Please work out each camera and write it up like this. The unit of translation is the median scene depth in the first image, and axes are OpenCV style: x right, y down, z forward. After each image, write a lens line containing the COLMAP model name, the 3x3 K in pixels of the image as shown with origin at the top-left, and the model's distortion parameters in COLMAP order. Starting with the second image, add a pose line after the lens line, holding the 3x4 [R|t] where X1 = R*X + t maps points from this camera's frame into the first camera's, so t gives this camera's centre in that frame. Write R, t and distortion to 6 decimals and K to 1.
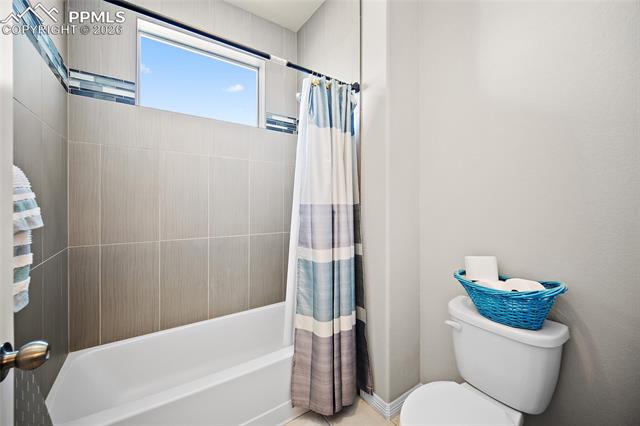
lens RADIAL K [[256.0, 0, 320.1], [0, 256.0, 209.5], [0, 0, 1]] dist [0.000090, -0.000054]
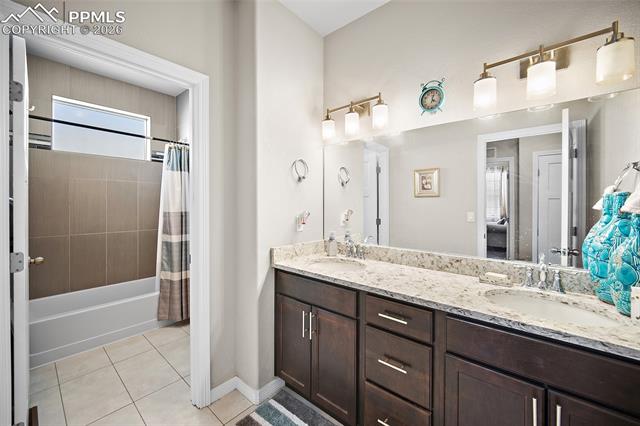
lens RADIAL K [[256.0, 0, 320.1], [0, 256.0, 209.6], [0, 0, 1]] dist [0.000090, -0.000054]
pose [[0.966051, -0.007054, 0.258256, 0.545822], [0.008147, 0.999962, -0.003162, -0.021124], [-0.258224, 0.005159, 0.966071, -1.097215]]
